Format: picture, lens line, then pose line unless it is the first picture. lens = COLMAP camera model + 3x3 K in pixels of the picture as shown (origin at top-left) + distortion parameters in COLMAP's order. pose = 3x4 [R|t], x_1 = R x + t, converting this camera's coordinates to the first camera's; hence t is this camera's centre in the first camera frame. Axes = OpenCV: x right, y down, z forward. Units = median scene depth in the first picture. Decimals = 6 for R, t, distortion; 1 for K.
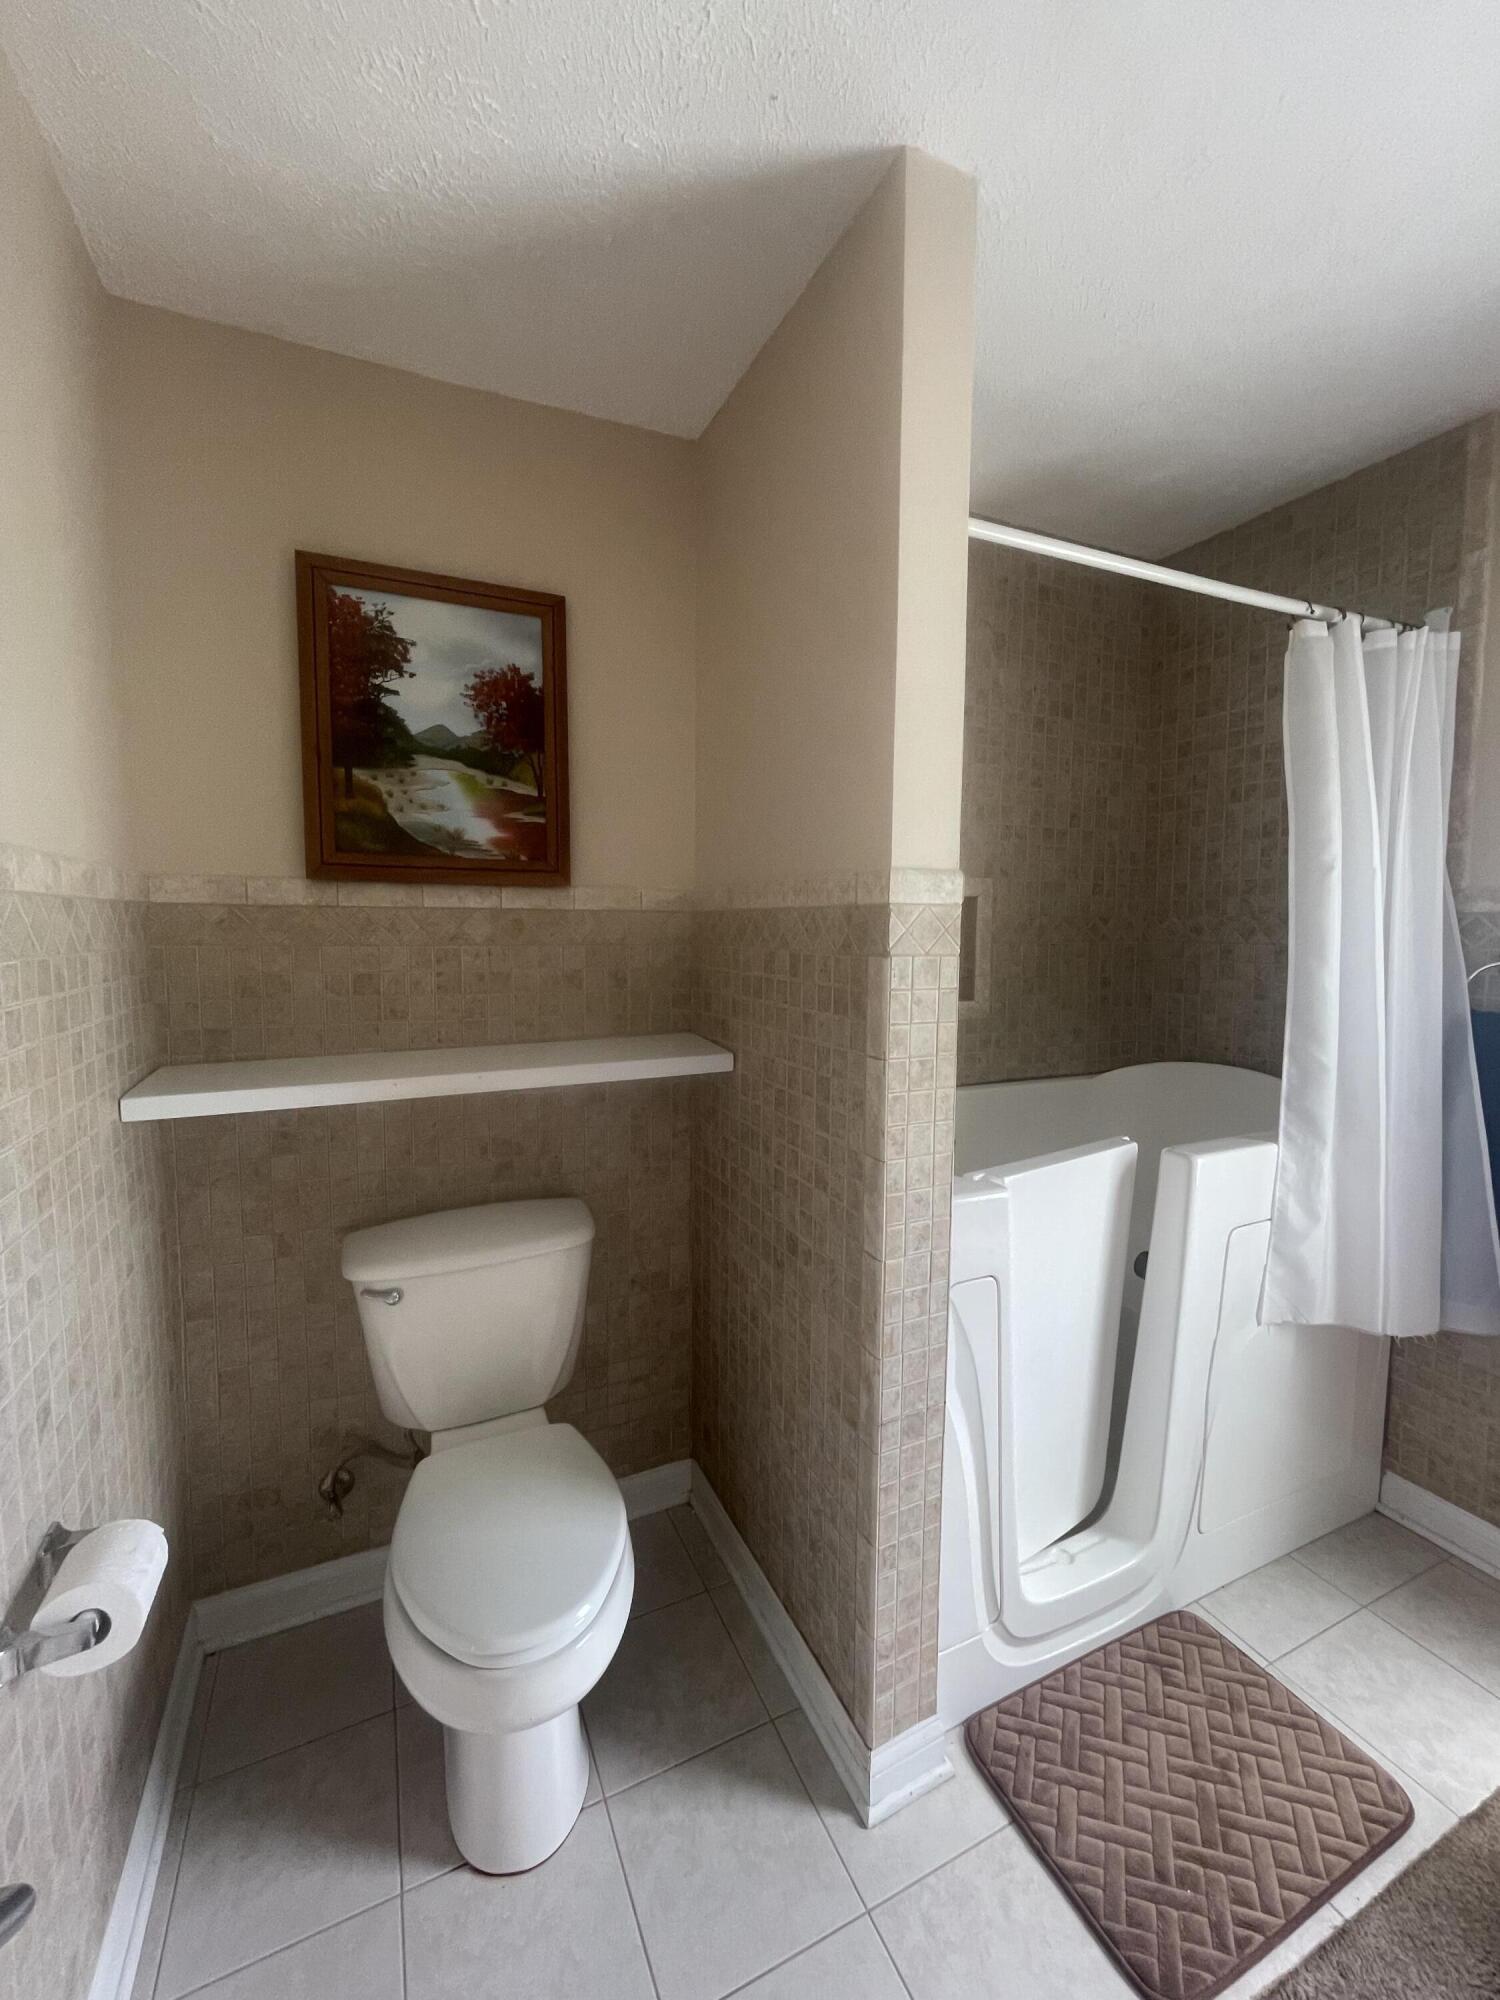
lens RADIAL K [[813.9, 0, 745.4], [0, 813.9, 989.4], [0, 0, 1]] dist [-0.019674, 0.011514]
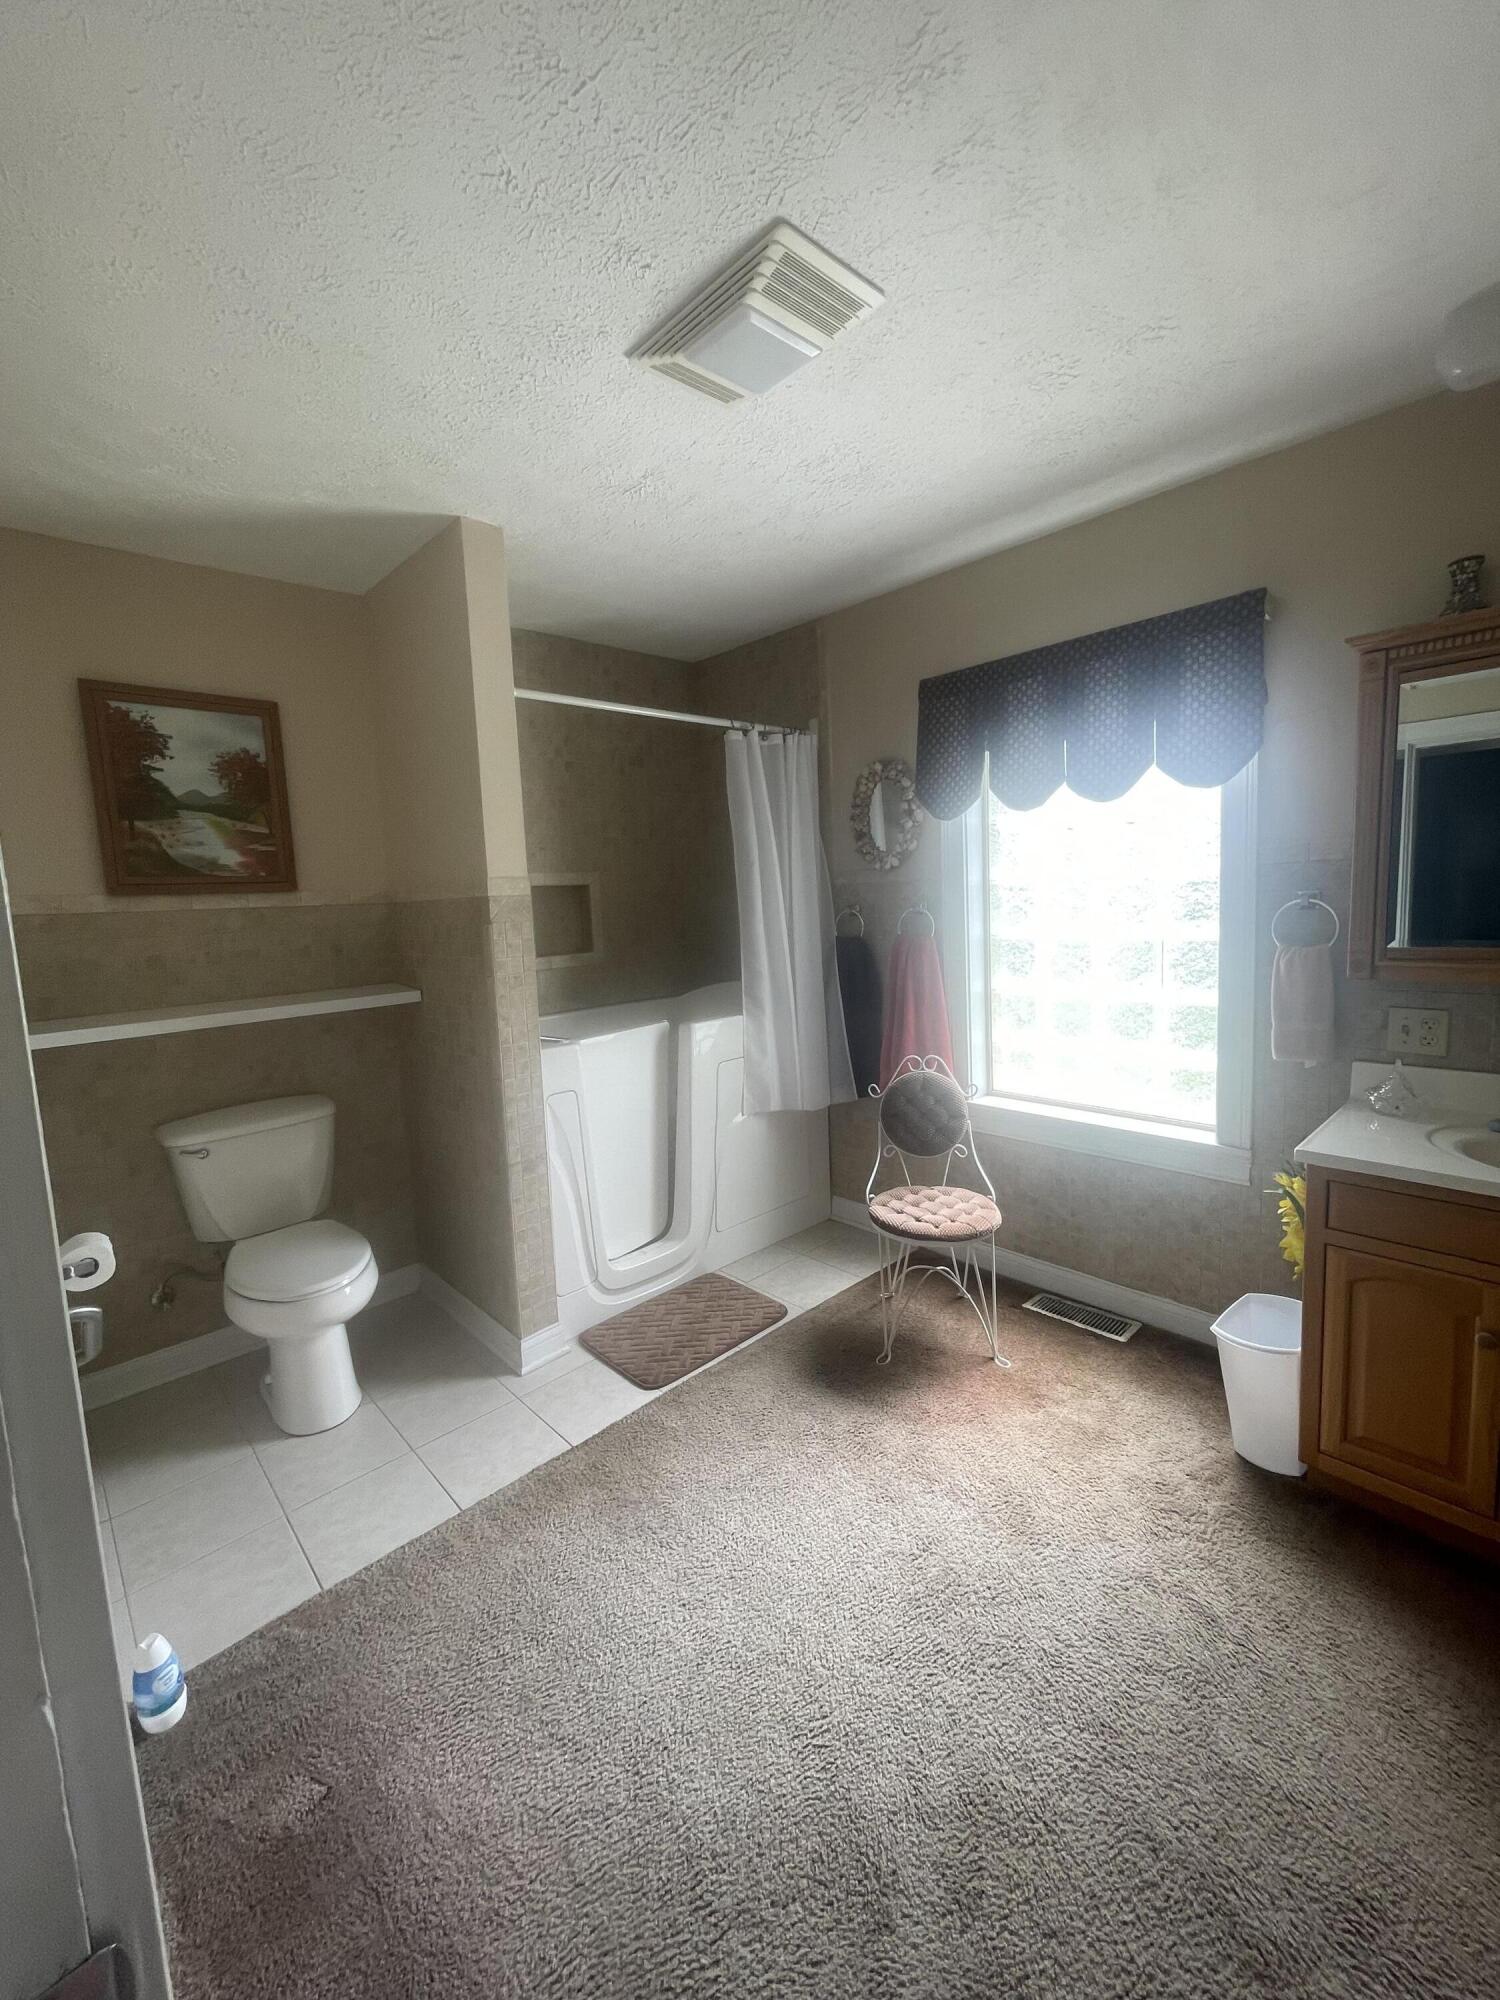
lens RADIAL K [[804.9, 0, 741.3], [0, 804.9, 990.0], [0, 0, 1]] dist [-0.003753, 0.000405]
pose [[0.948954, -0.080439, 0.304986, 0.111943], [0.072047, 0.996650, 0.038692, 0.067663], [-0.307077, -0.014743, 0.951570, -0.787242]]
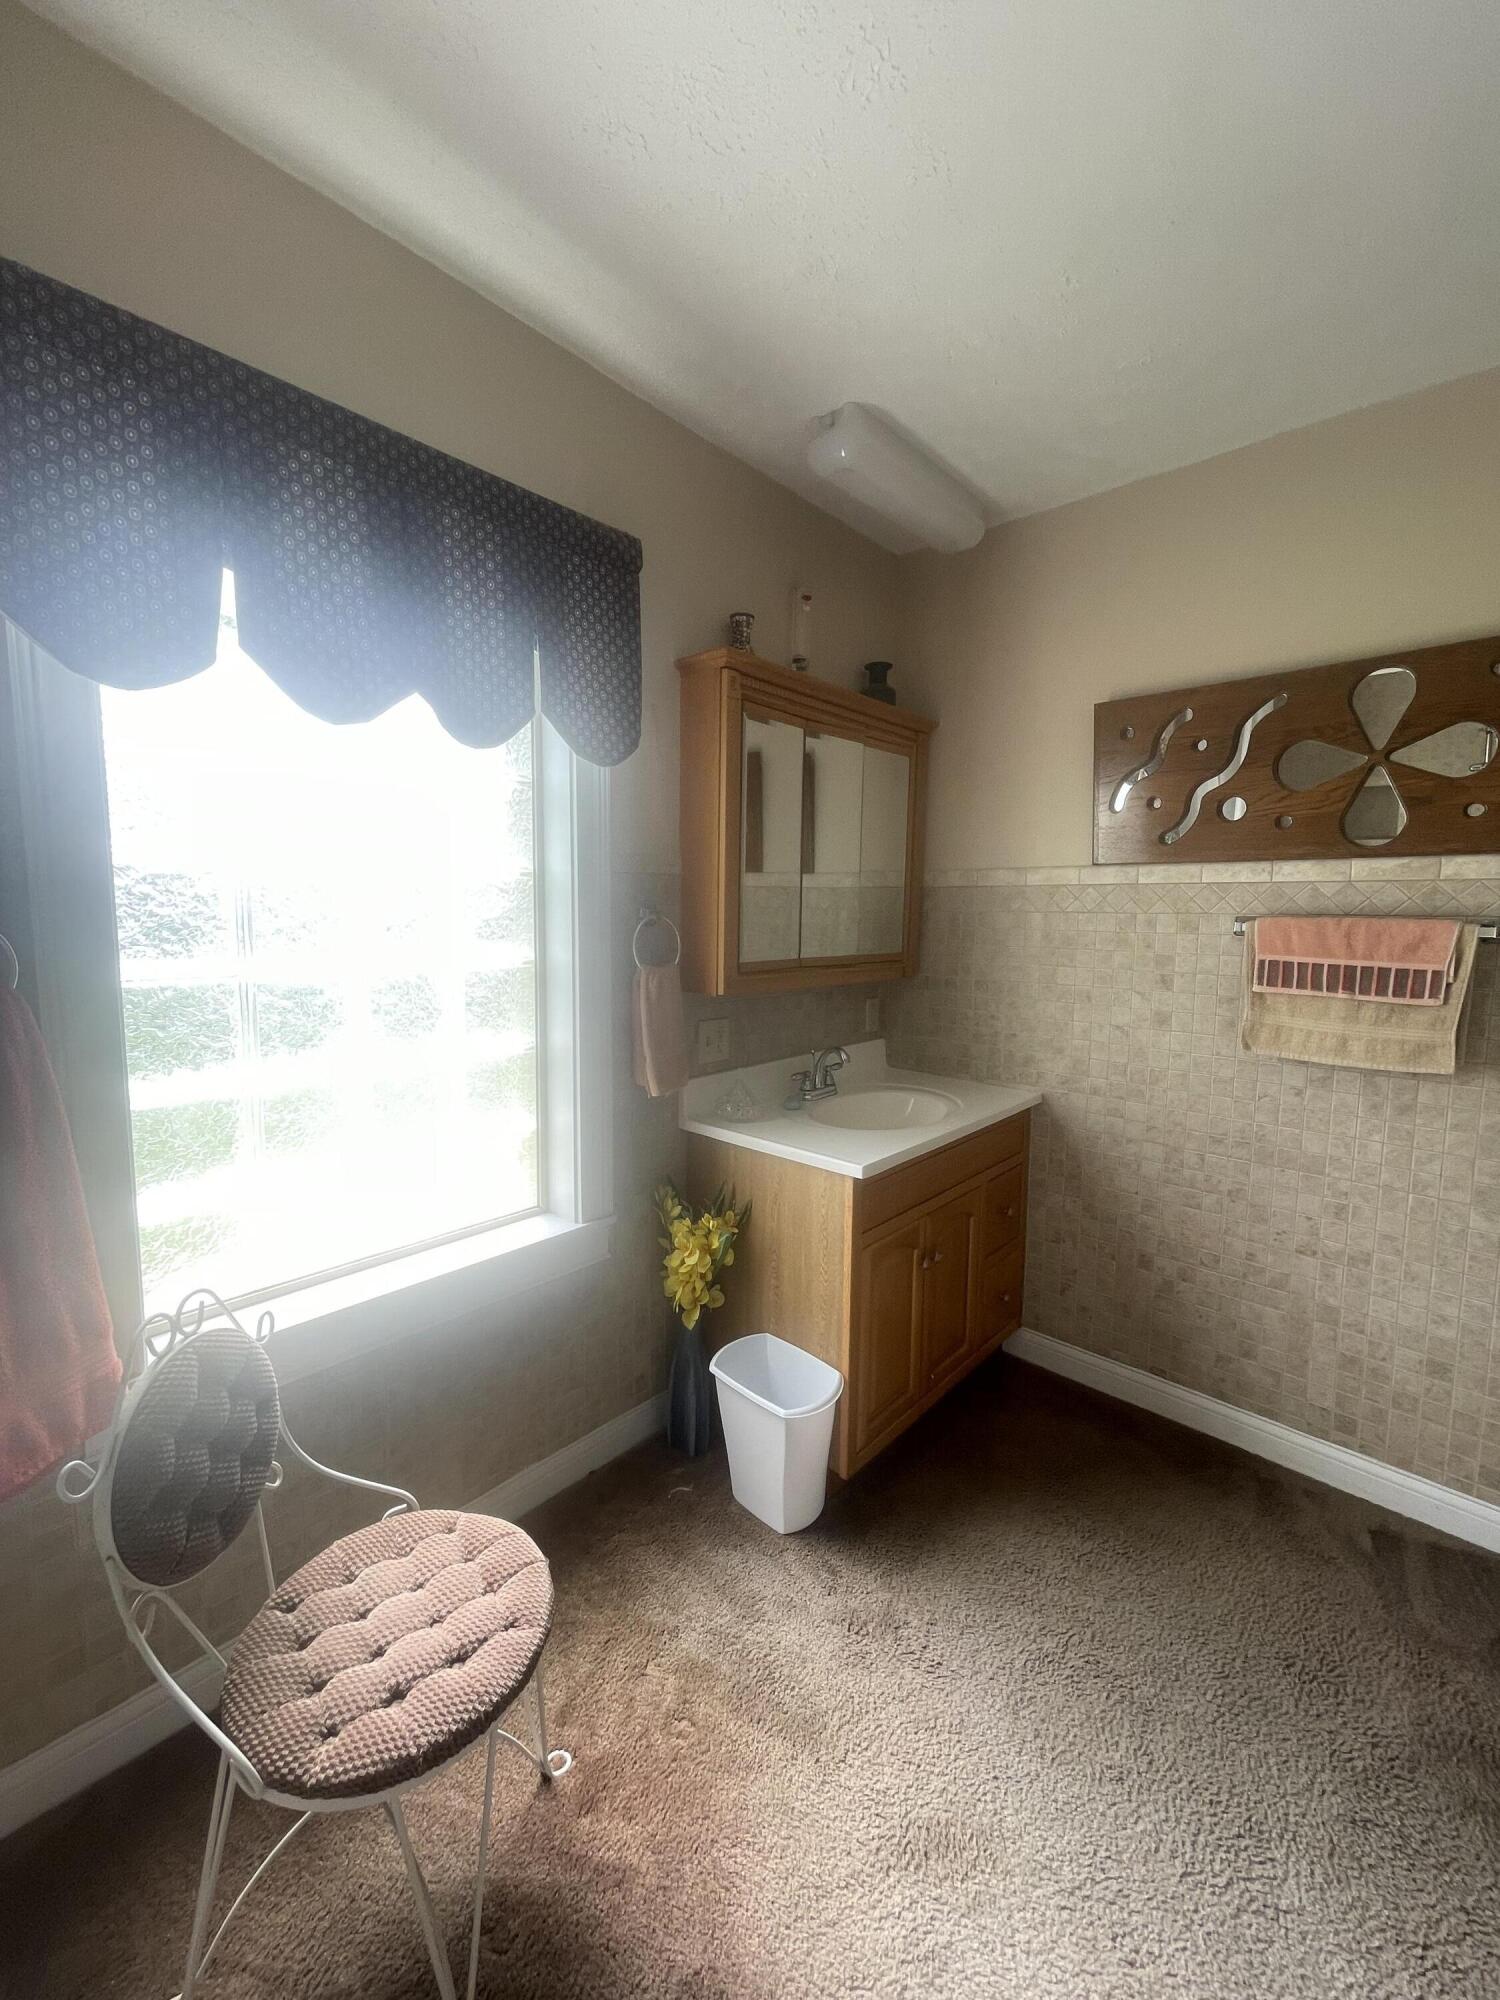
lens RADIAL K [[804.9, 0, 741.3], [0, 804.9, 990.0], [0, 0, 1]] dist [-0.003753, 0.000405]
pose [[-0.387842, -0.100040, 0.916281, 0.248727], [0.062398, 0.988962, 0.134387, -0.004820], [-0.919612, 0.109295, -0.377318, 0.539899]]
